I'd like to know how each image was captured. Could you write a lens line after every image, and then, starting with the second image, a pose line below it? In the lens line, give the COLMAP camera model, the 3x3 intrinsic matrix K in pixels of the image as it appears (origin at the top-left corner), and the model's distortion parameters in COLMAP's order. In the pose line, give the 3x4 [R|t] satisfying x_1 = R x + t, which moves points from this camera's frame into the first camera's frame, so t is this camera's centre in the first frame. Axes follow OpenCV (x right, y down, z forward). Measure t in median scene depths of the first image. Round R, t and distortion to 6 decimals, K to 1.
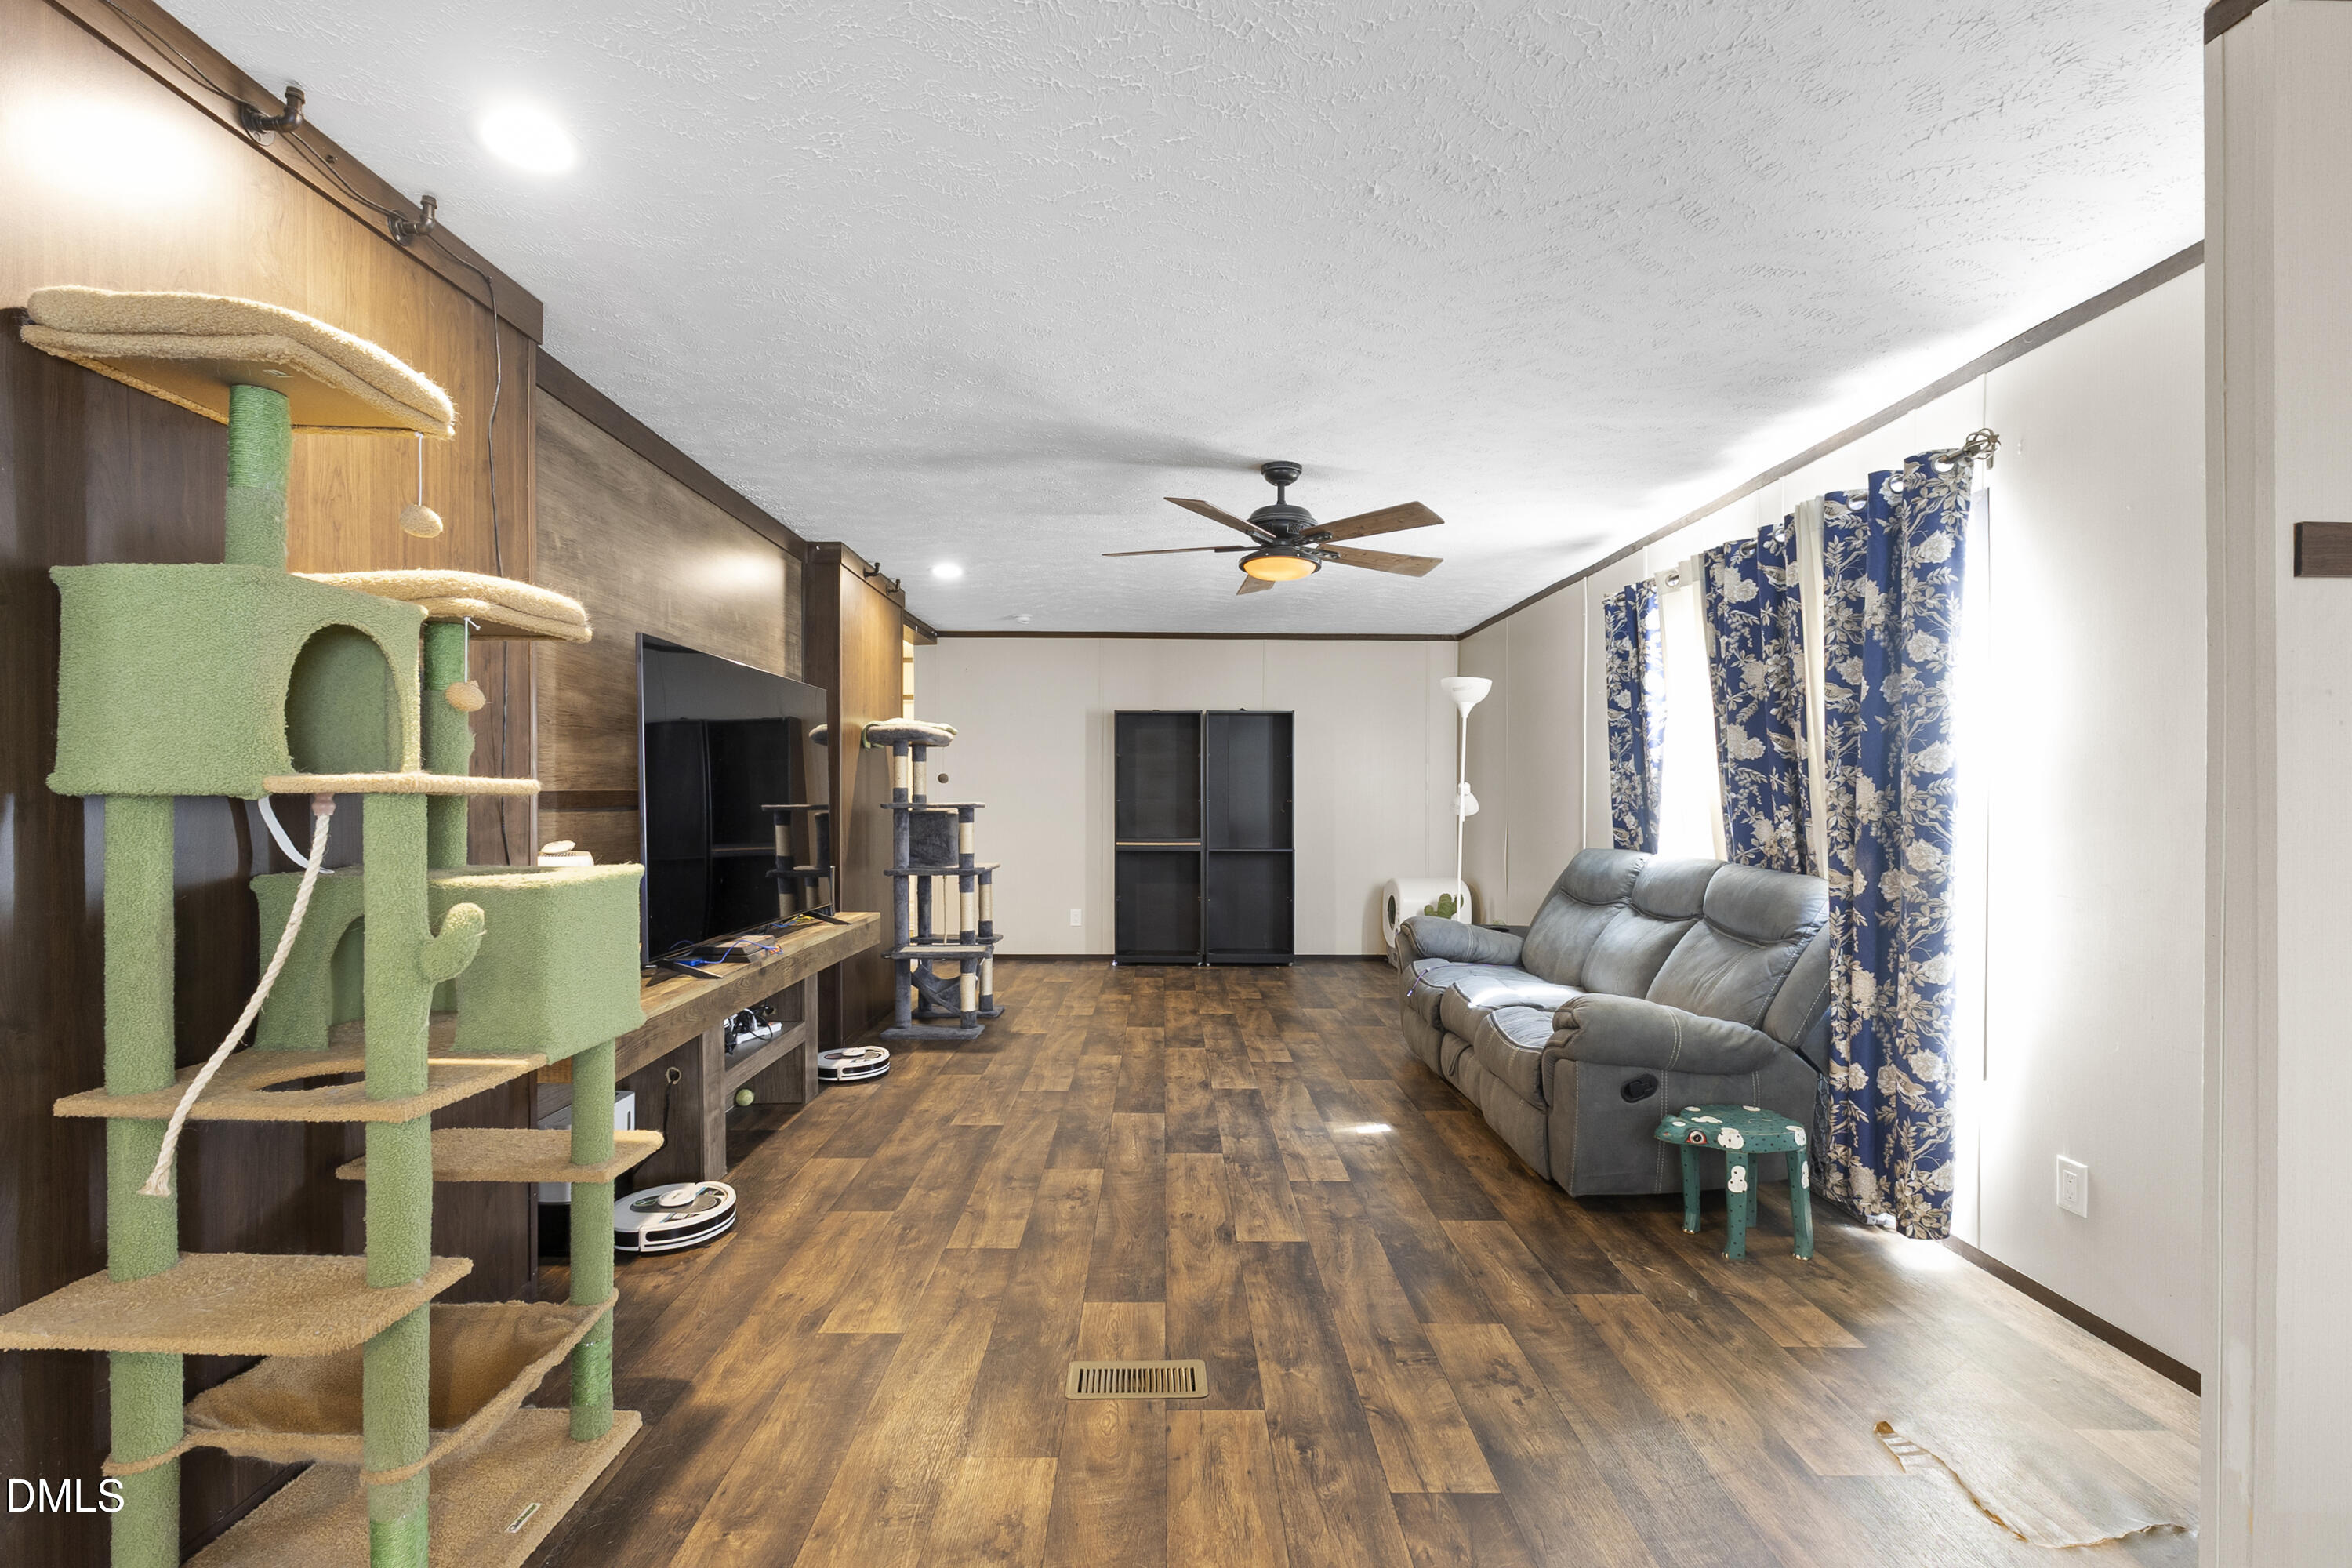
lens RADIAL K [[1059.7, 0, 1196.3], [0, 1059.7, 803.4], [0, 0, 1]] dist [-0.005817, 0.000586]
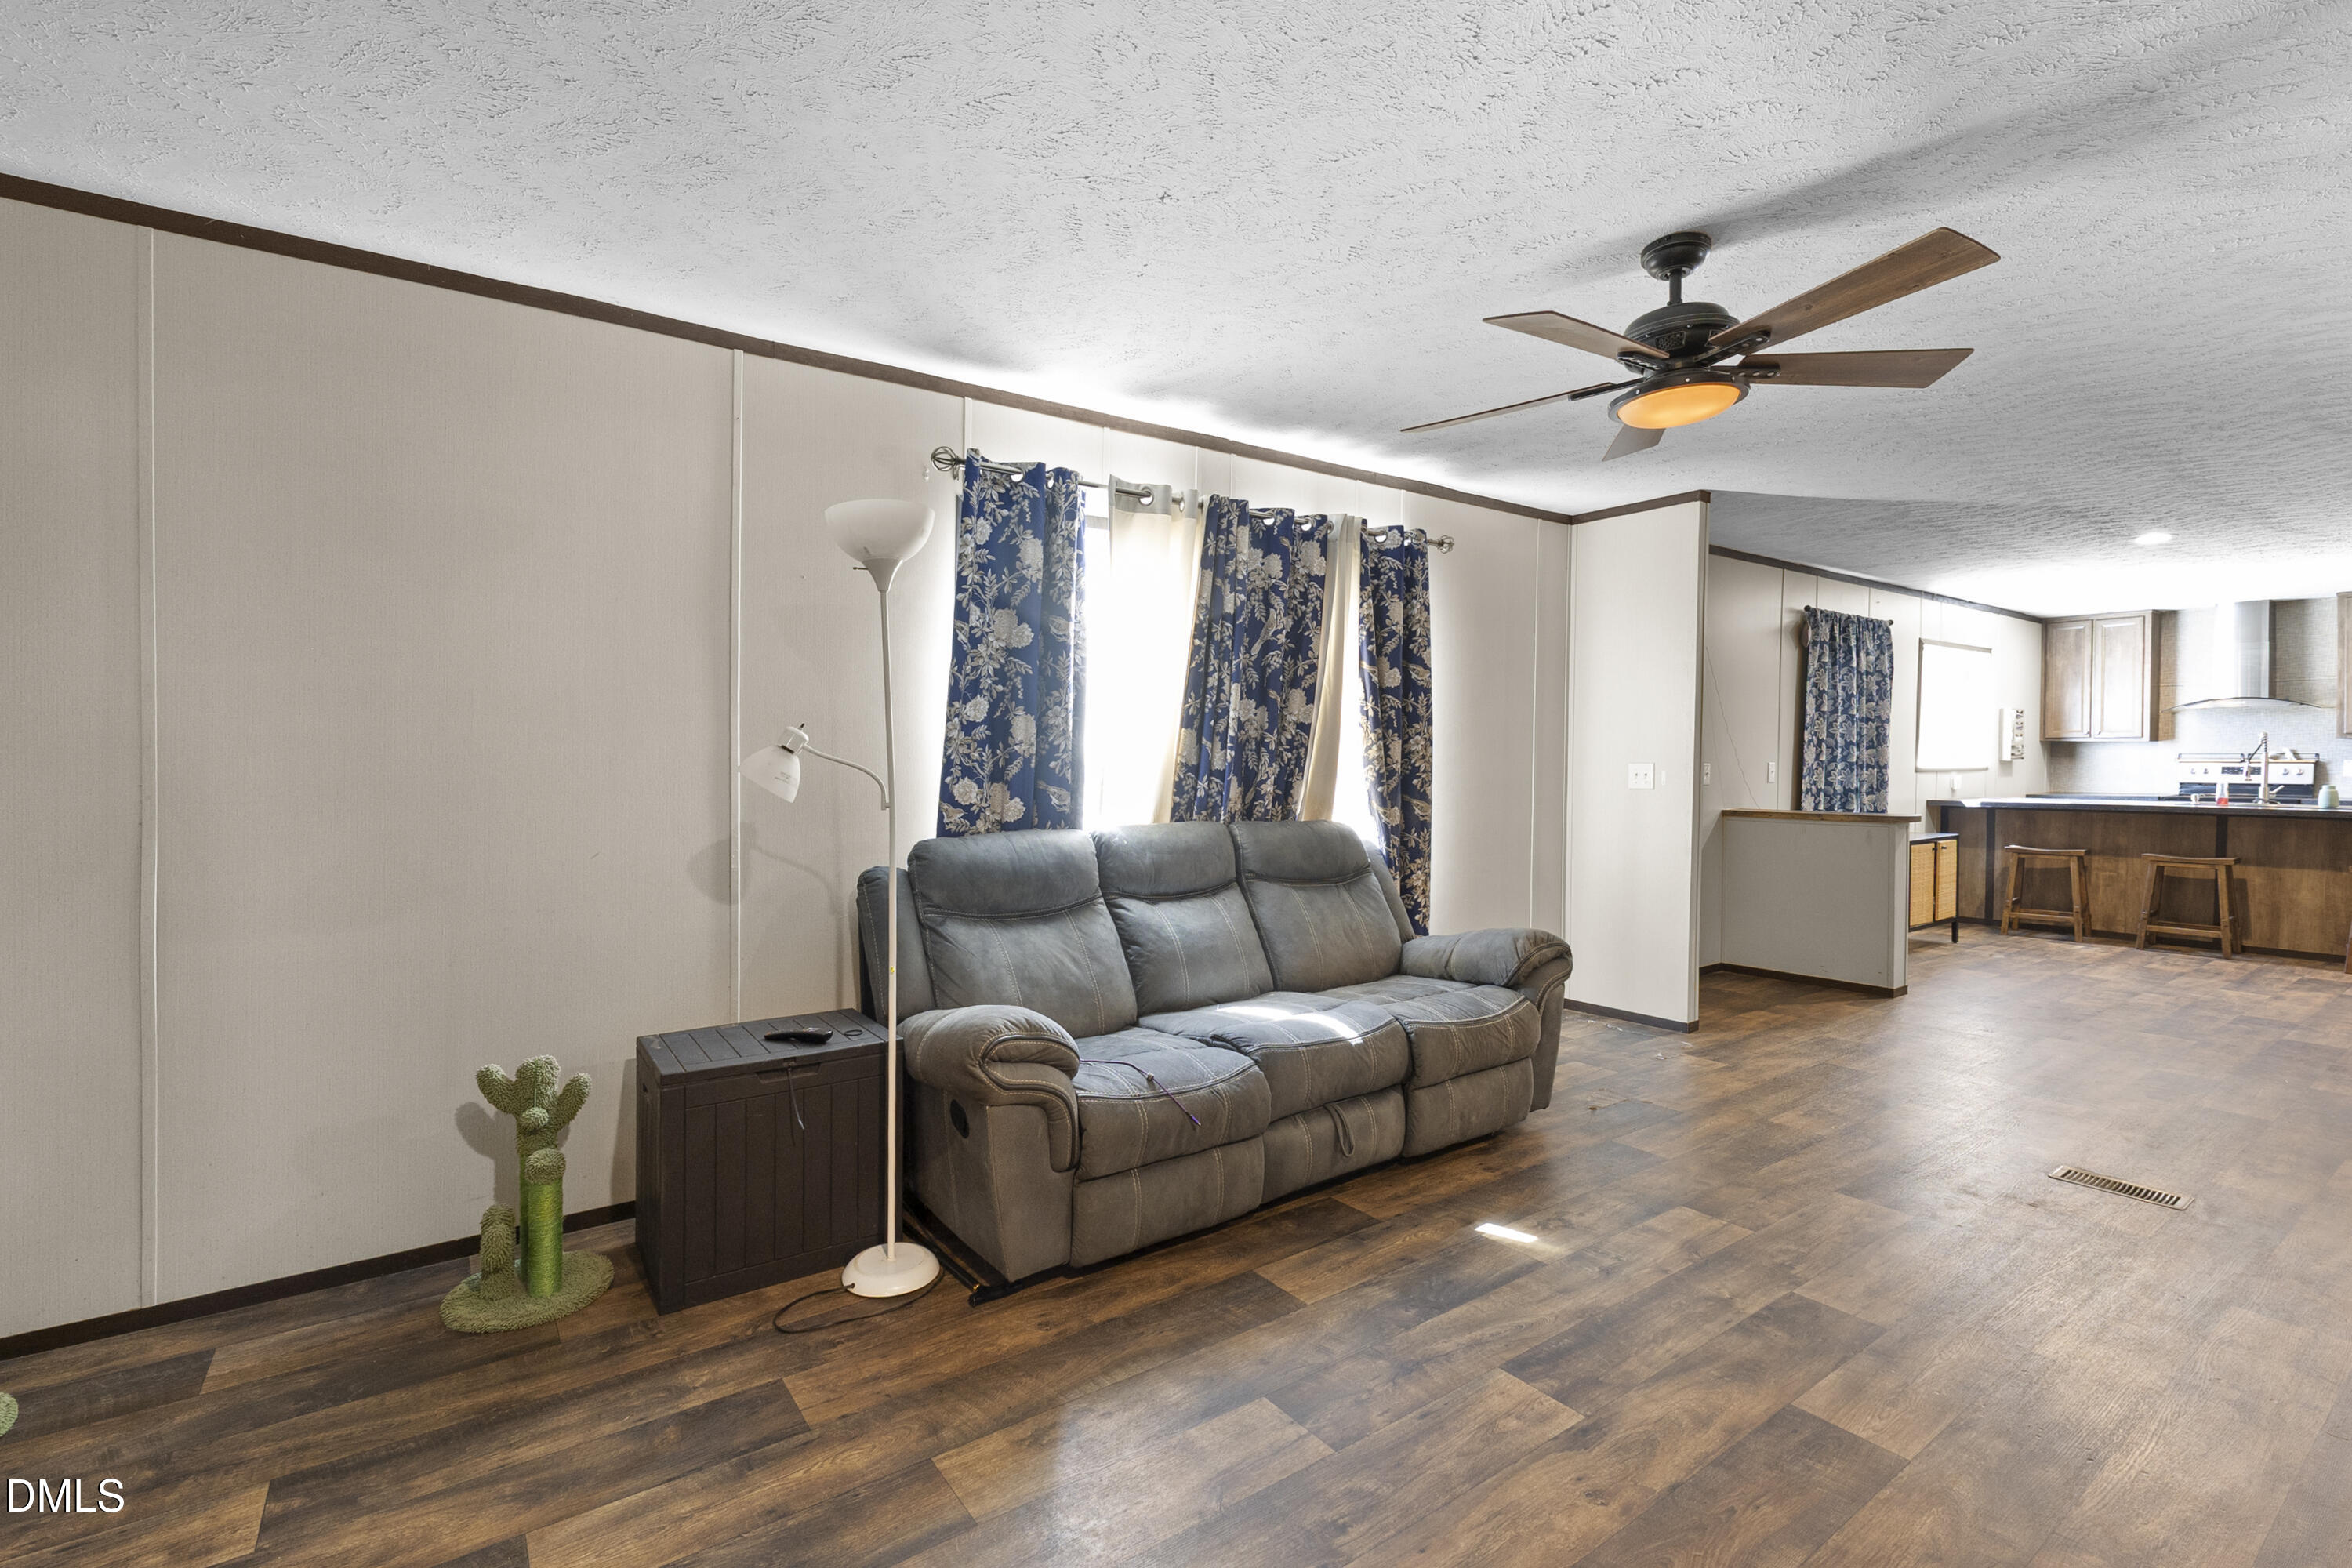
lens RADIAL K [[1059.7, 0, 1165.8], [0, 1059.7, 776.5], [0, 0, 1]] dist [-0.005817, 0.000586]
pose [[-0.545476, -0.028463, 0.837643, -0.251784], [0.002115, 0.999373, 0.035336, -0.016421], [-0.838124, 0.021047, -0.545074, 1.370202]]
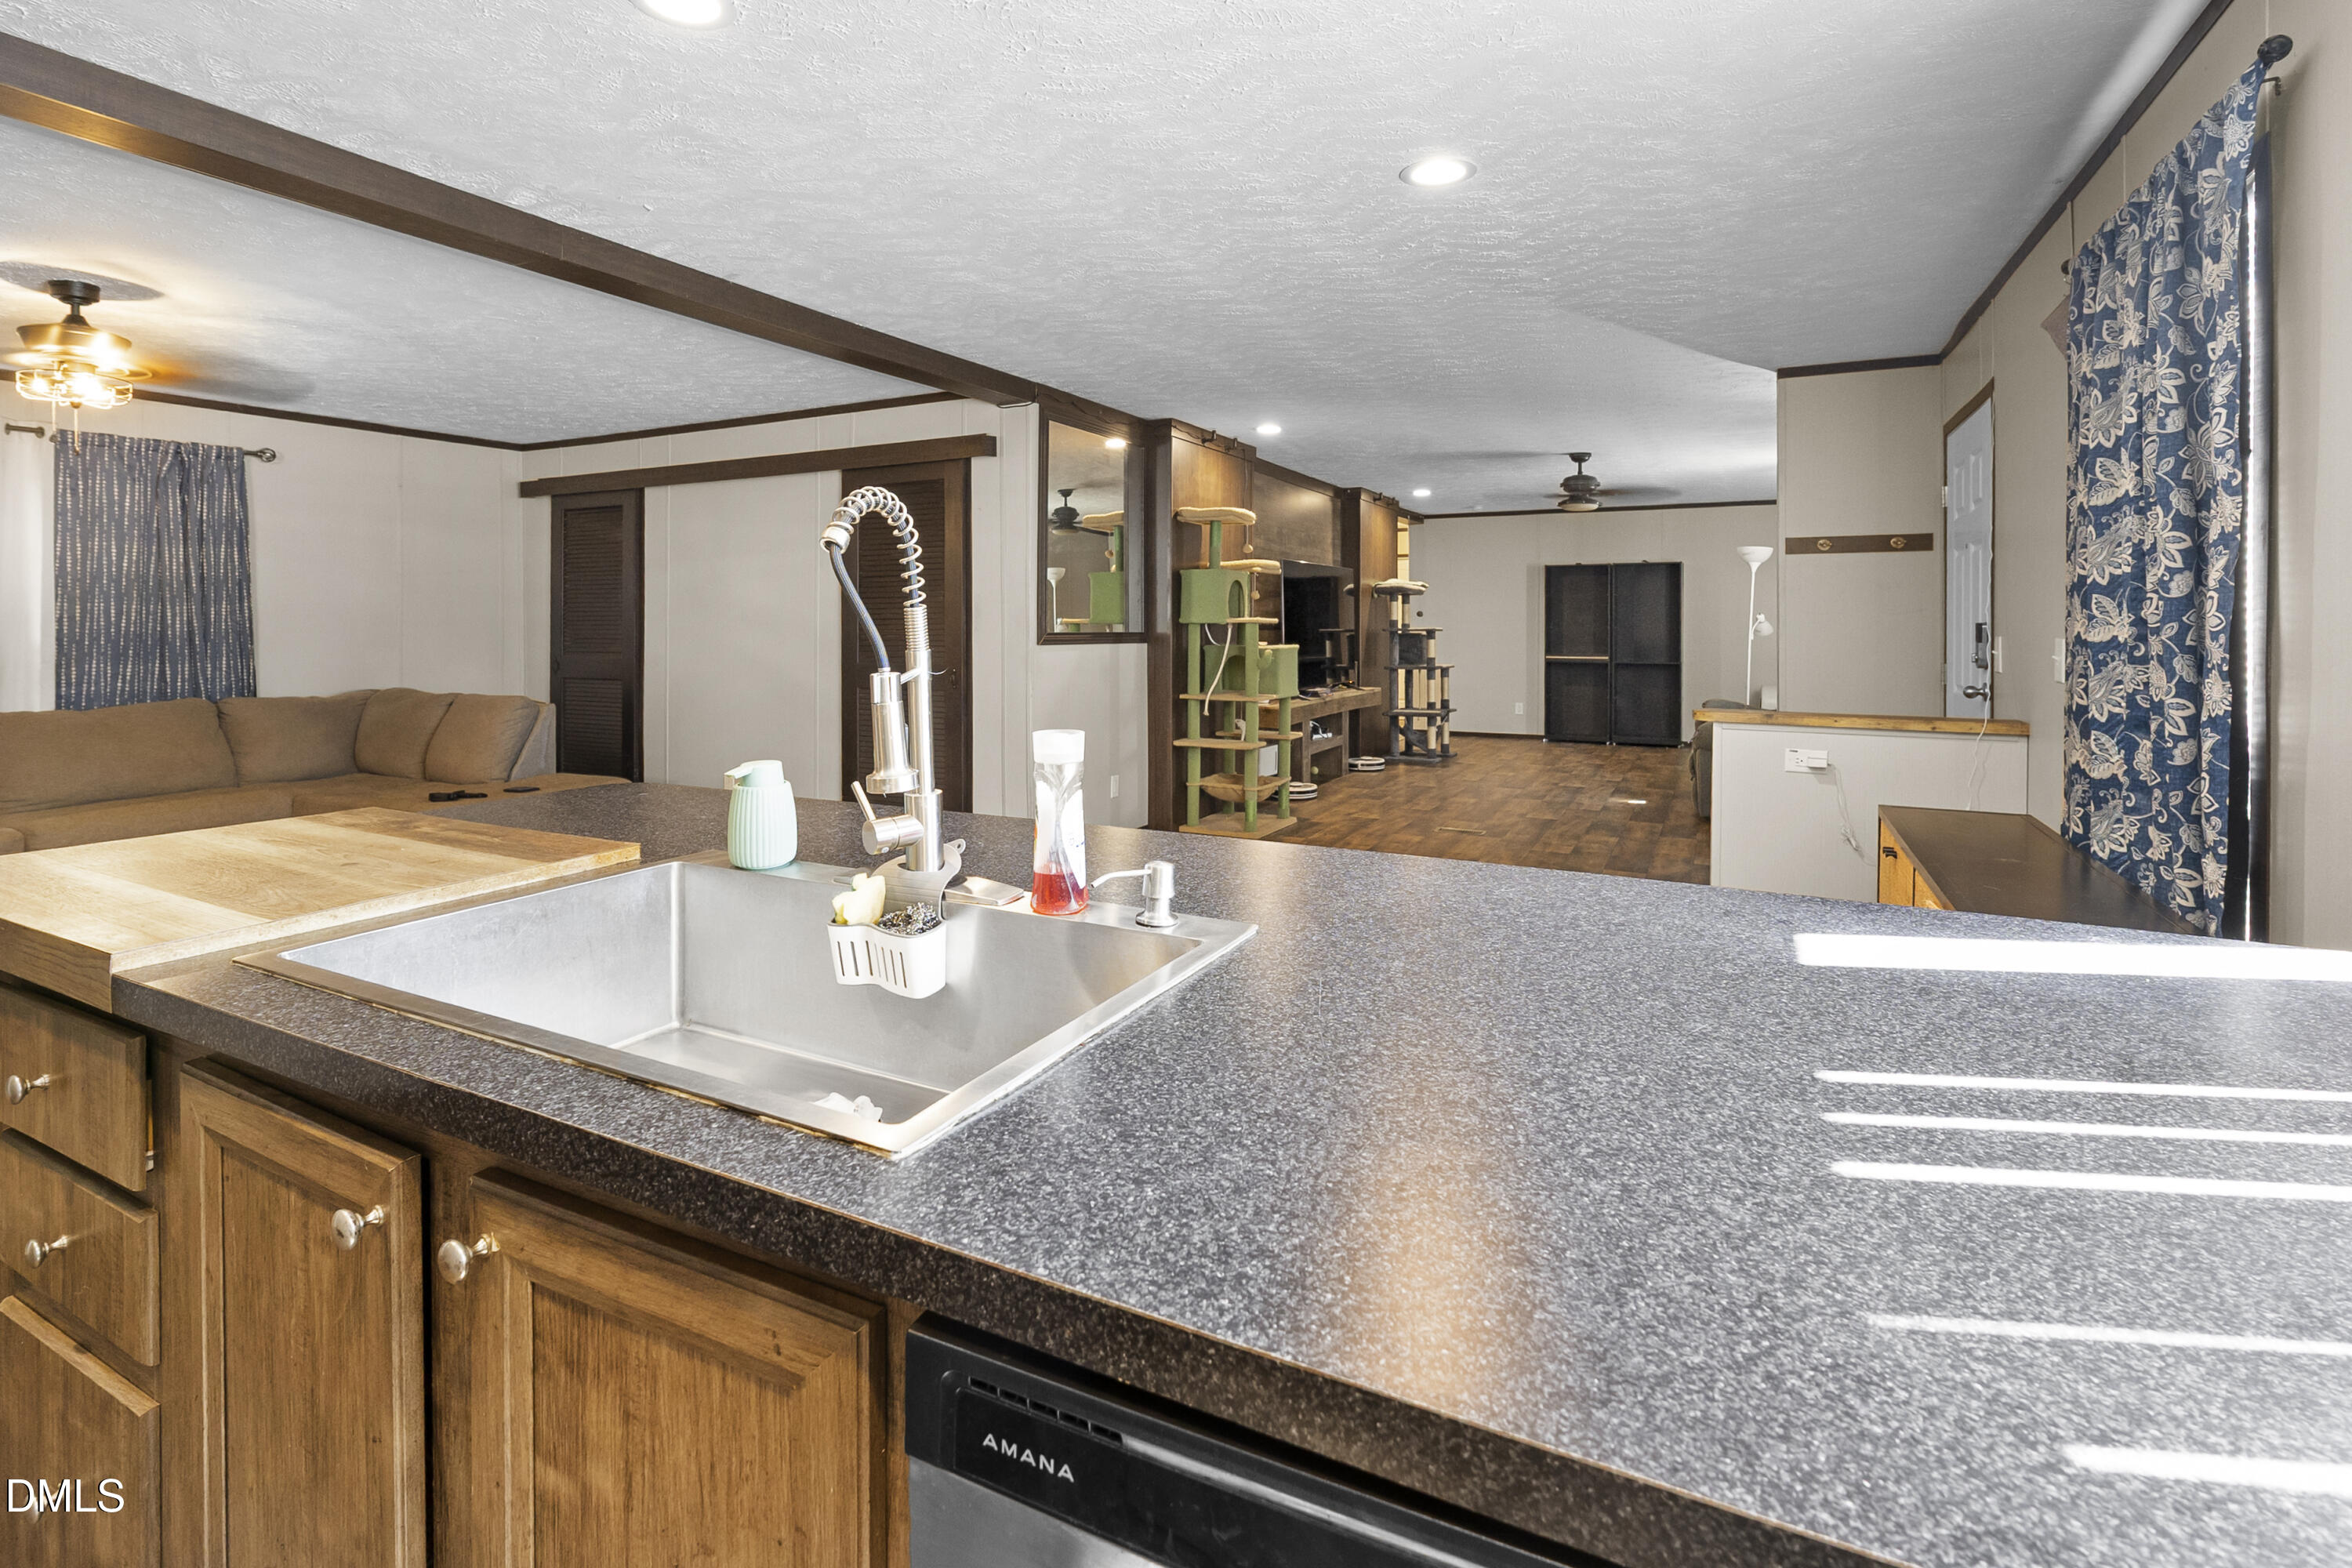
lens RADIAL K [[1112.7, 0, 1132.9], [0, 1112.7, 628.4], [0, 0, 1]] dist [-0.022057, 0.000451]
pose [[0.862112, 0.001094, -0.506716, 0.342355], [-0.001390, 0.999999, -0.000205, 0.001287], [0.506716, 0.000881, 0.862113, -0.982335]]
